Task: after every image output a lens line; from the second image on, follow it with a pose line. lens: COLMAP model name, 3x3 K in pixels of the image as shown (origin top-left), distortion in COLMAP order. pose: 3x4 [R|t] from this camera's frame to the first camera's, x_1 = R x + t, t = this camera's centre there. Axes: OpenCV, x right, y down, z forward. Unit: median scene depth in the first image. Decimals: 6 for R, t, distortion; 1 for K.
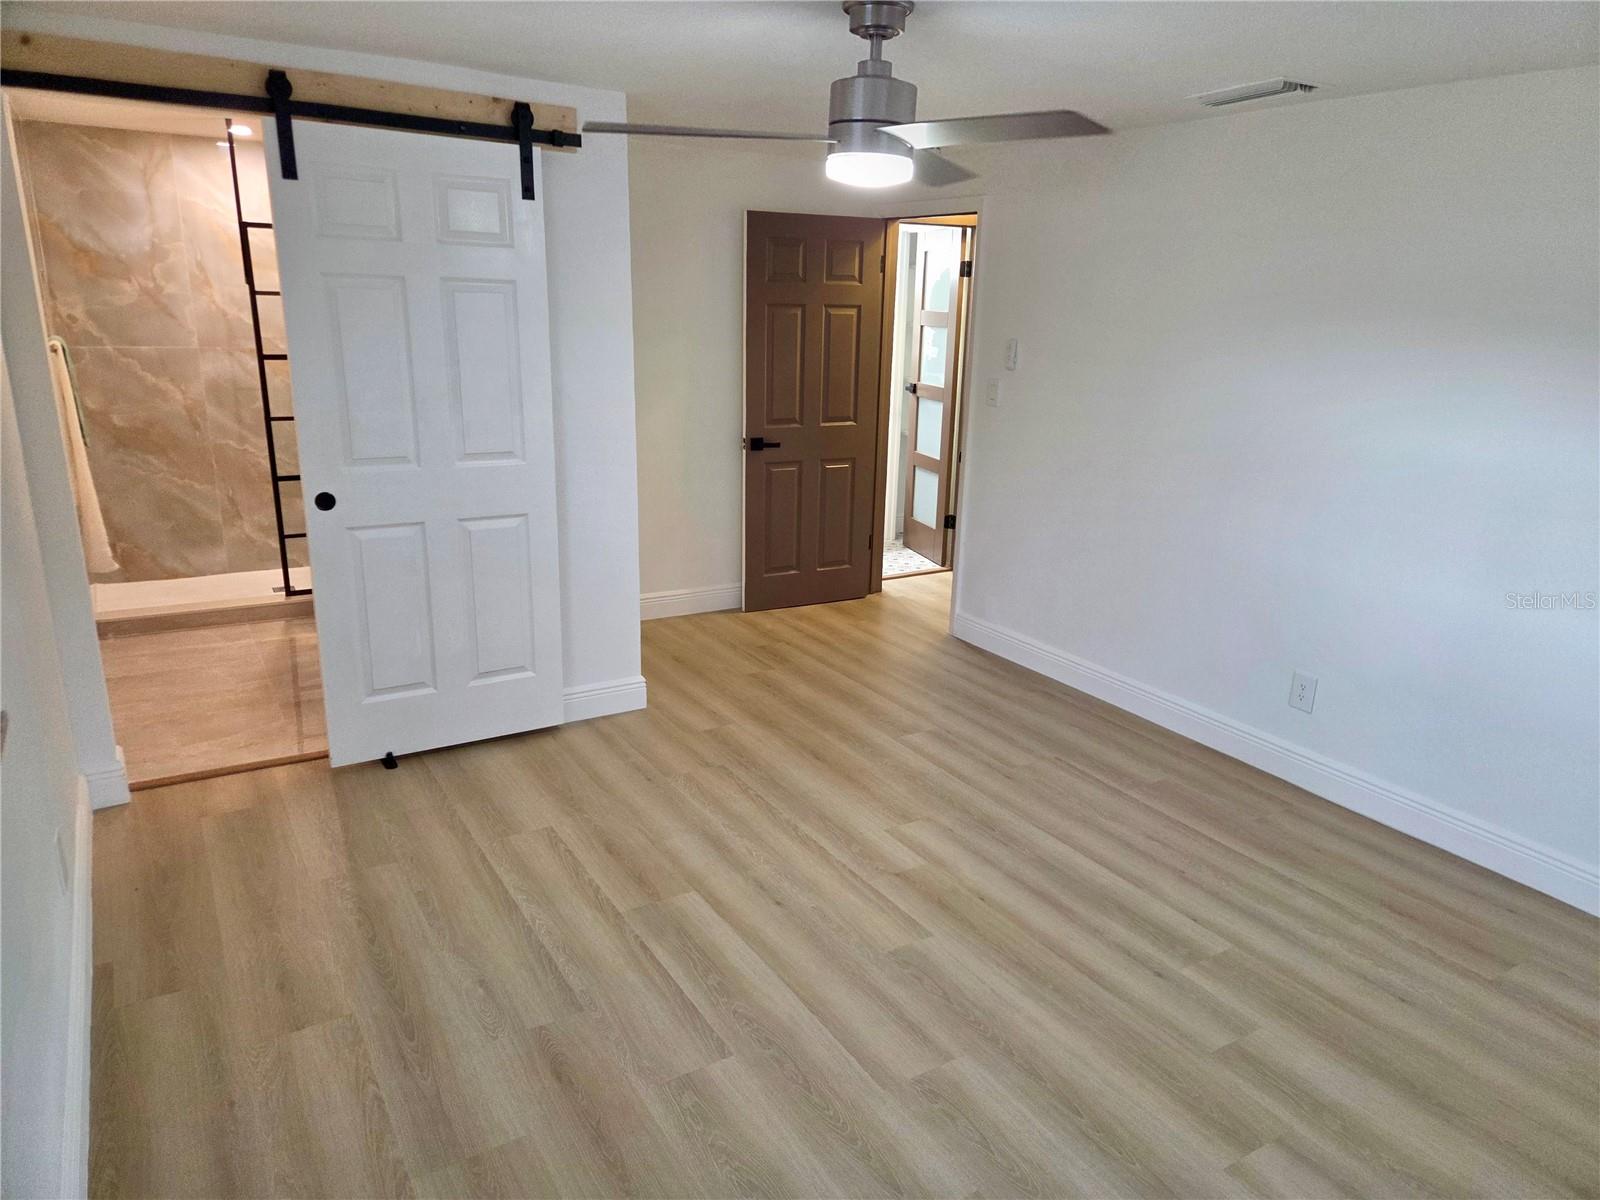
lens RADIAL K [[1076.5, 0, 812.2], [0, 1076.5, 596.4], [0, 0, 1]] dist [0.072286, -0.056262]
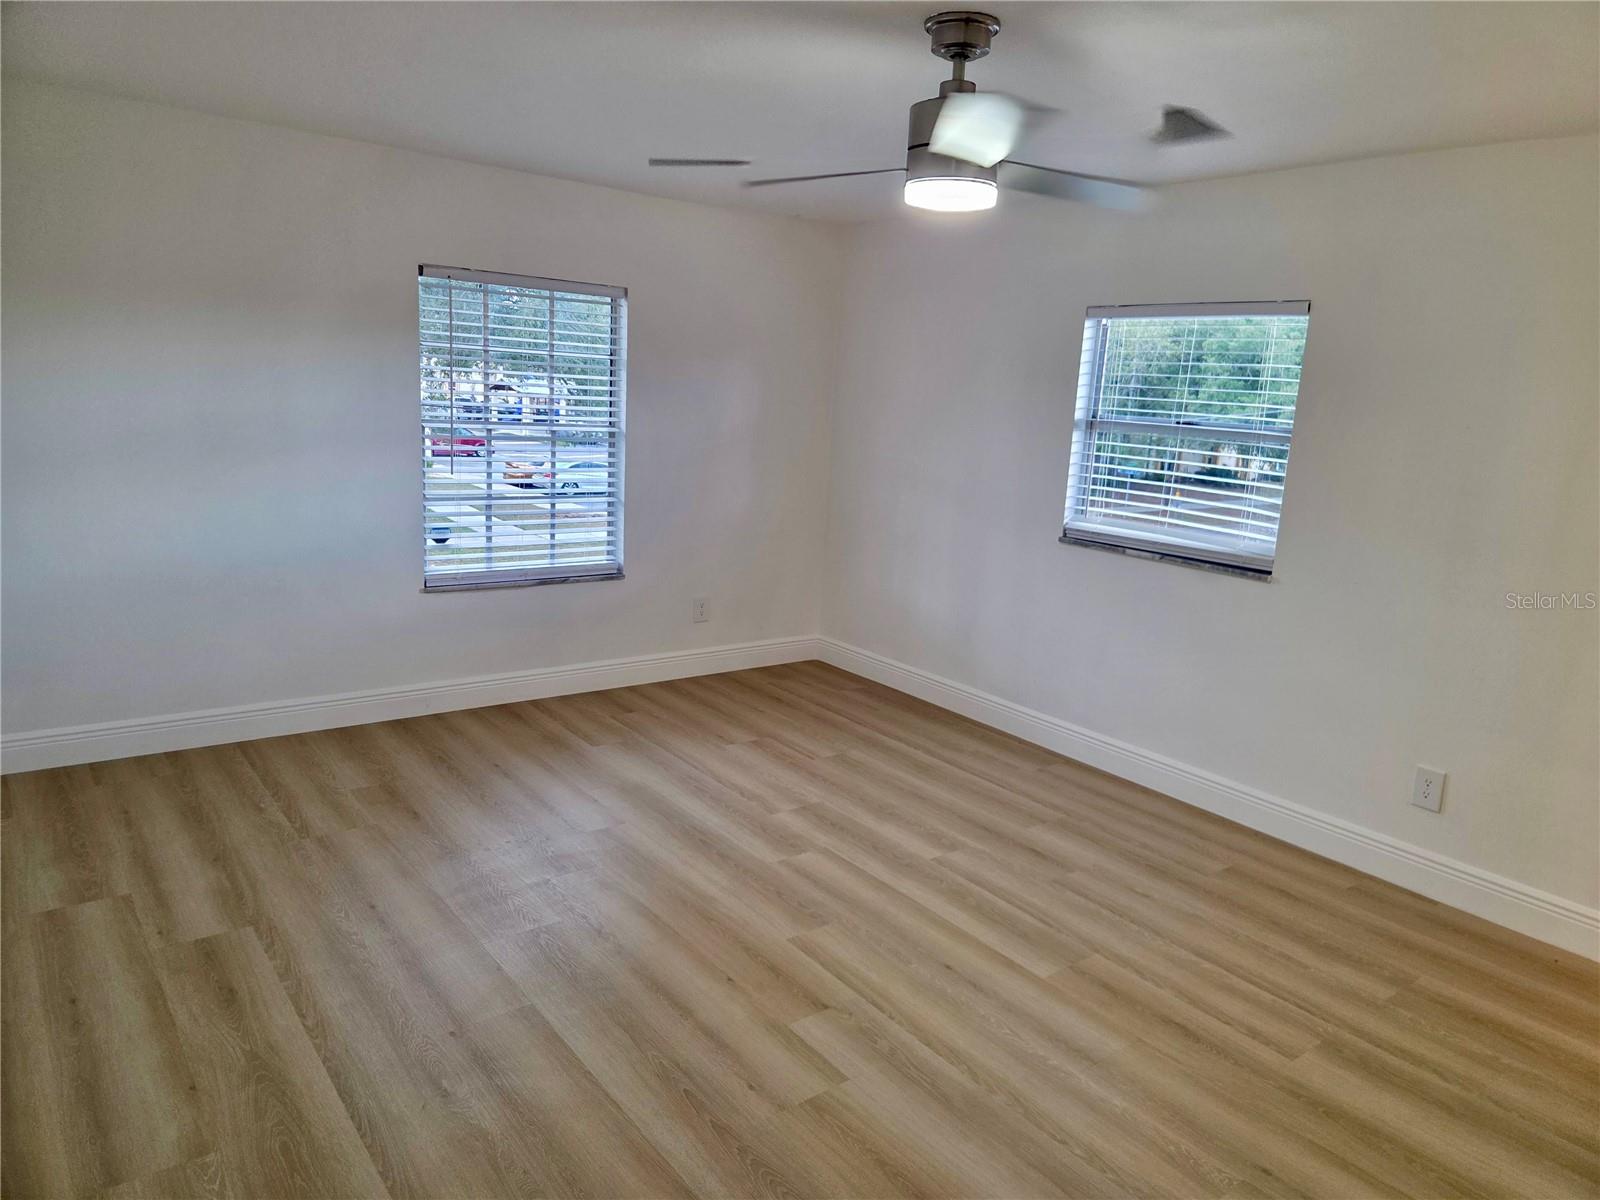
lens RADIAL K [[1076.5, 0, 812.2], [0, 1076.5, 596.4], [0, 0, 1]] dist [0.072286, -0.056262]
pose [[-0.991206, -0.065325, -0.115077, 0.211731], [-0.111168, 0.882806, 0.456394, -0.412637], [0.071776, 0.465173, -0.882305, 1.636015]]
